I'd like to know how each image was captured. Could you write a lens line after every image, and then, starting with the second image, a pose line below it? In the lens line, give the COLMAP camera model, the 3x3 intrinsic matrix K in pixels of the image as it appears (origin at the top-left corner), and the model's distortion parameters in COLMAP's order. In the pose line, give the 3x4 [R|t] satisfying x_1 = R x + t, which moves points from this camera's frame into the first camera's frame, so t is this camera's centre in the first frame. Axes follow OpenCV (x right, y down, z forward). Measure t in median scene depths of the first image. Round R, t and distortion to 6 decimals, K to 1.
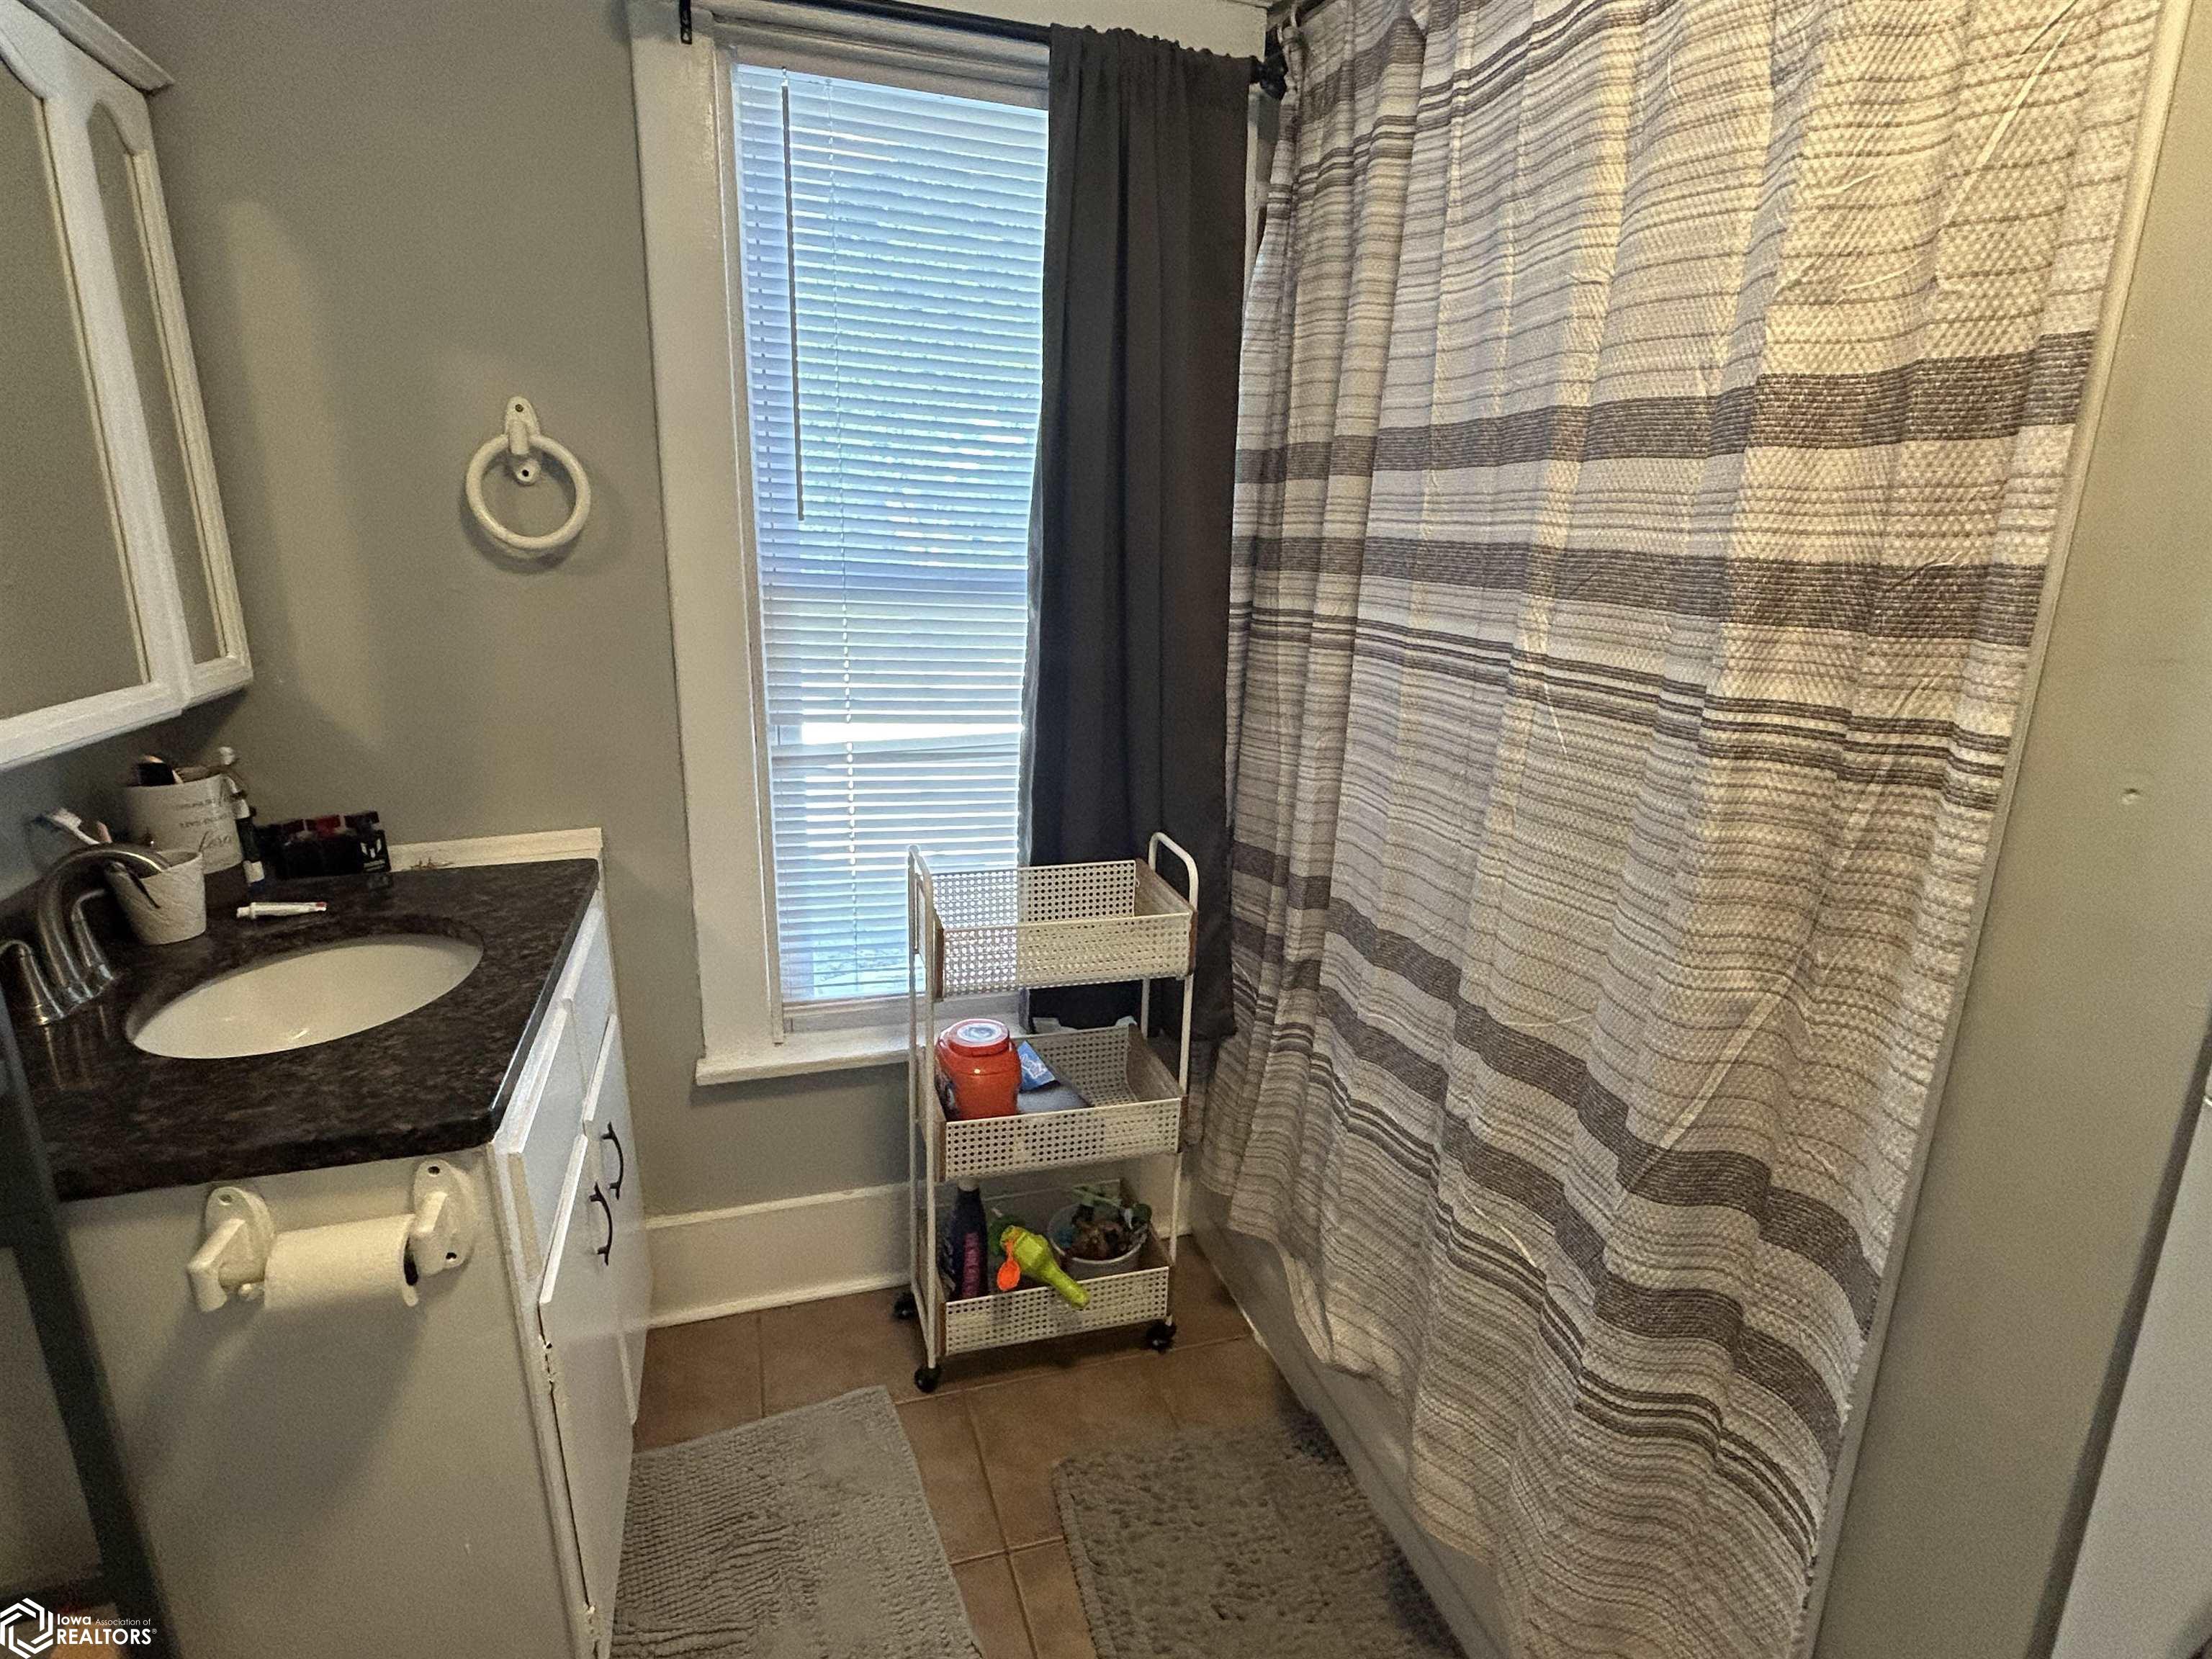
lens RADIAL K [[1158.1, 0, 1095.8], [0, 1158.1, 836.7], [0, 0, 1]] dist [0.000548, 0.001952]
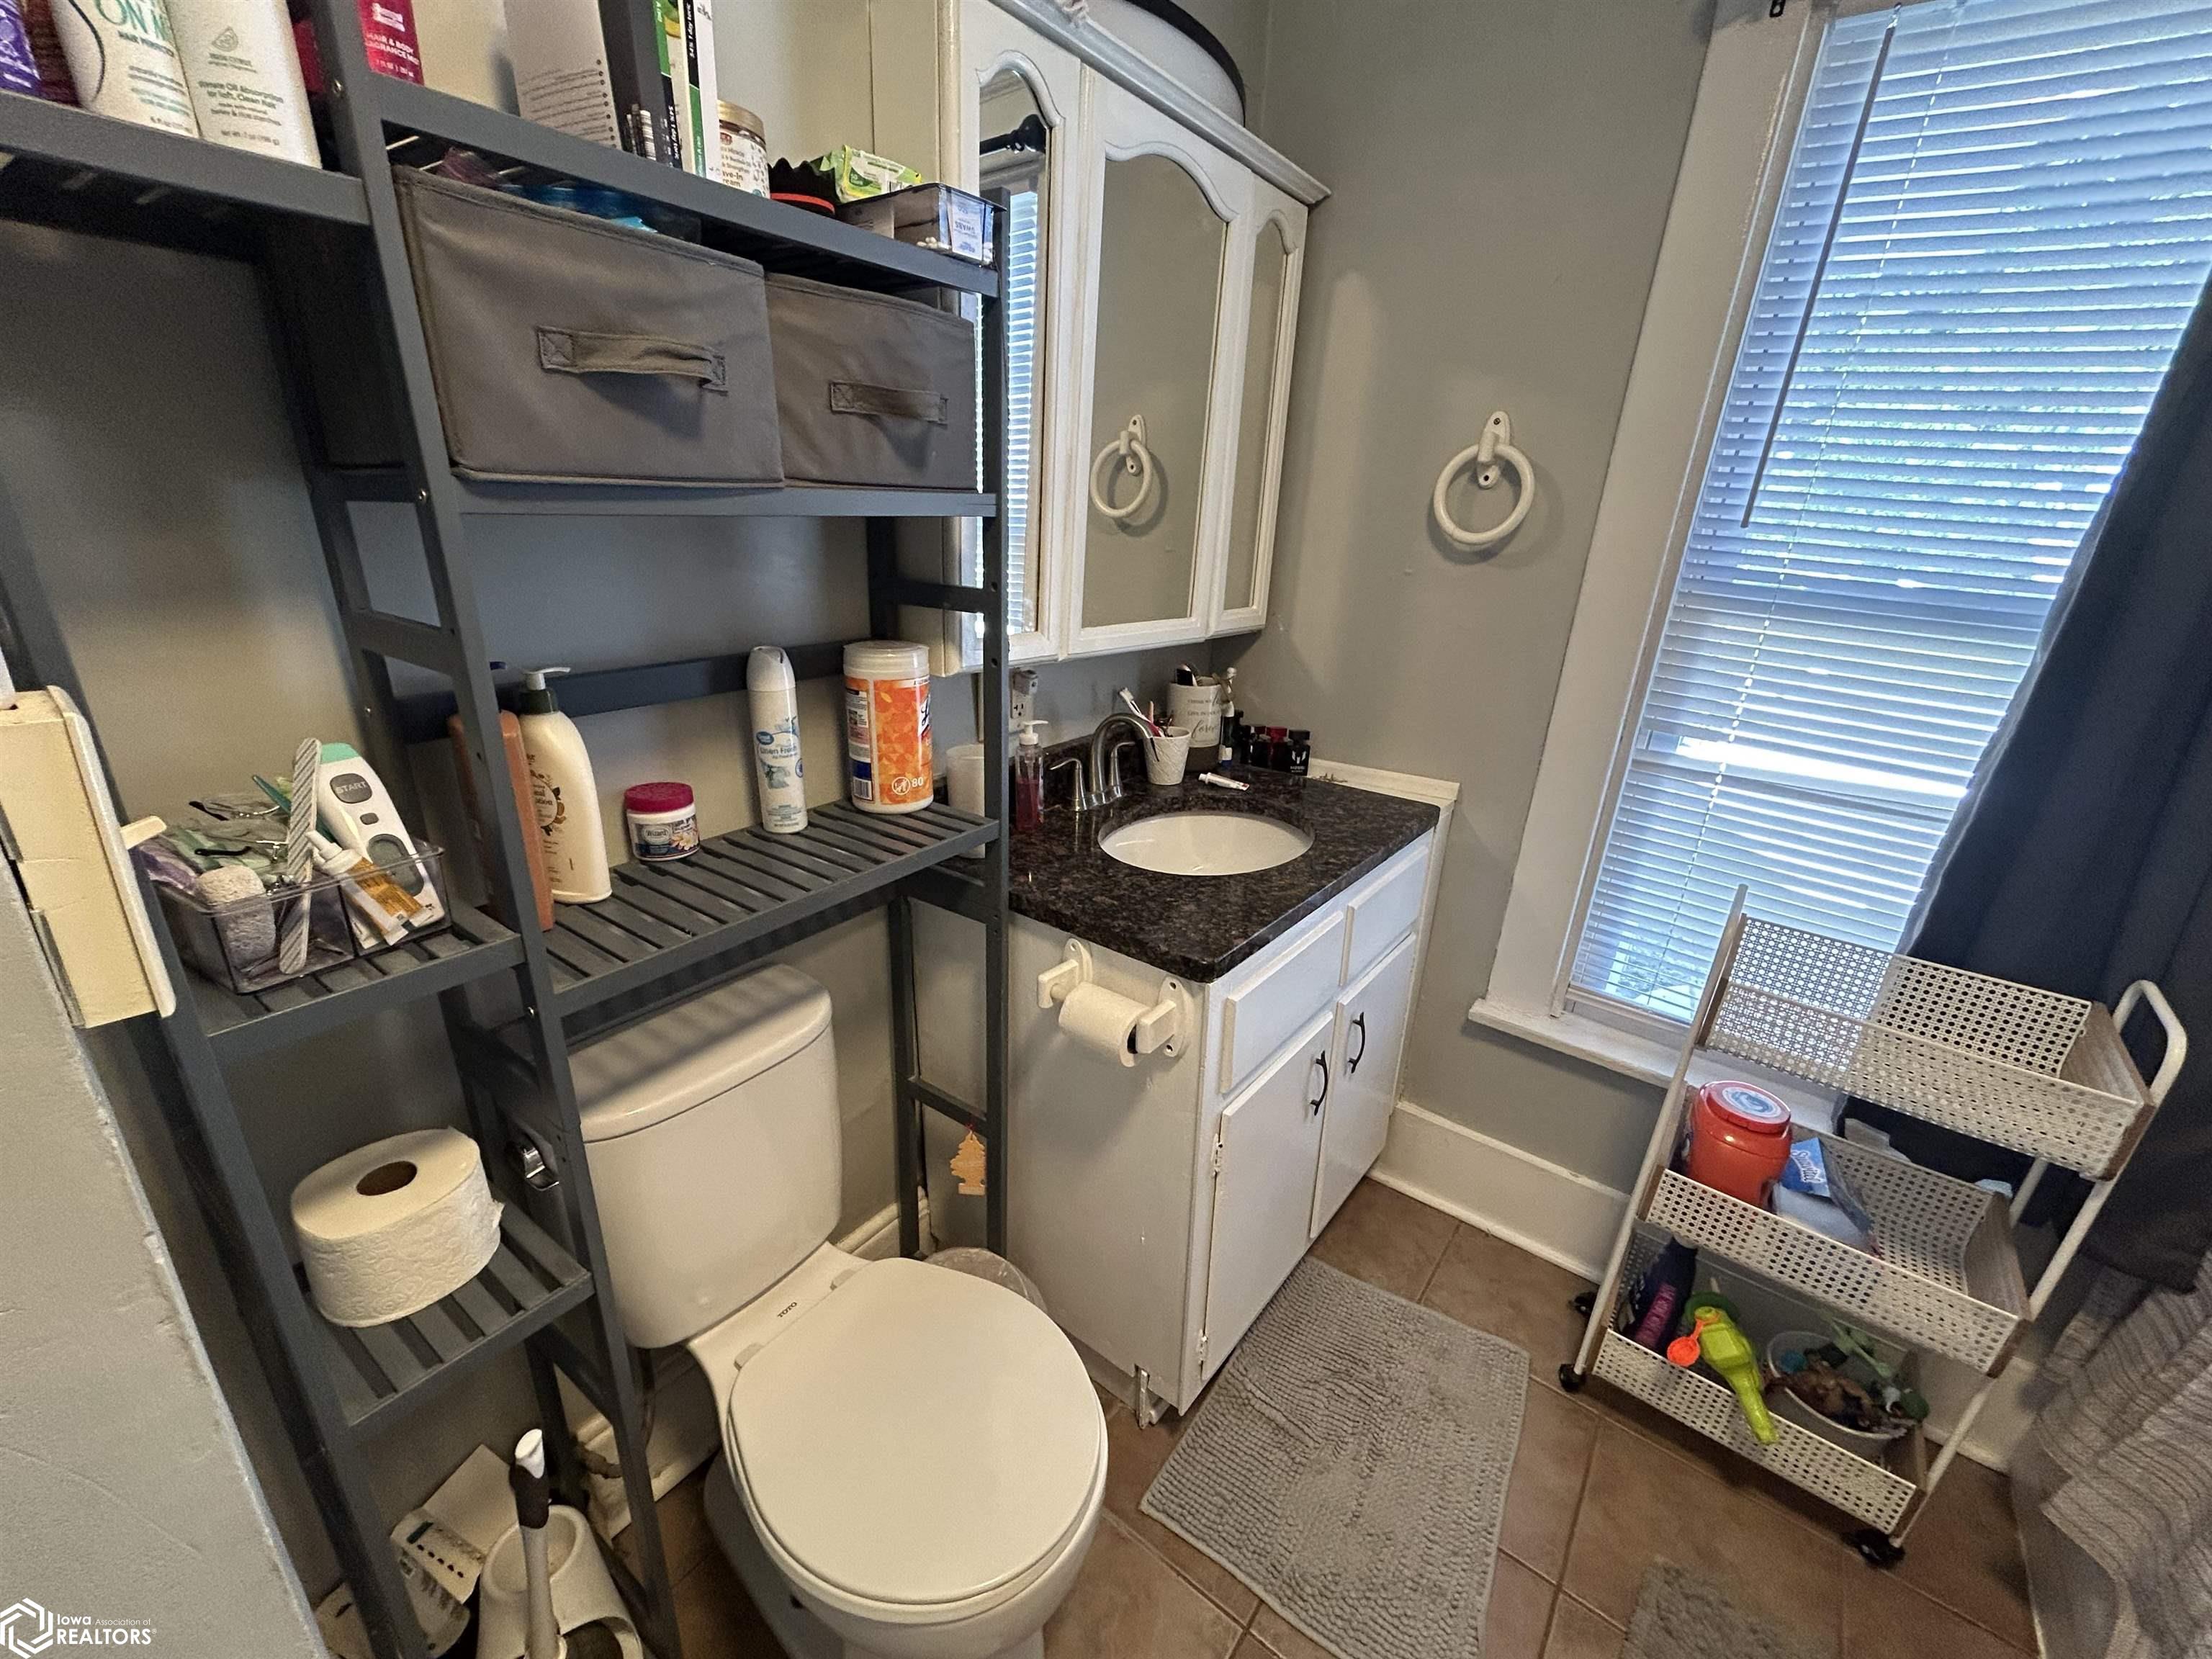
lens RADIAL K [[898.7, 0, 1101.3], [0, 898.7, 842.1], [0, 0, 1]] dist [-0.001367, 0.000465]
pose [[0.576513, 0.294597, -0.762132, 0.086274], [-0.247265, 0.951909, 0.180911, -0.028136], [0.778776, 0.084151, 0.621632, 0.151003]]
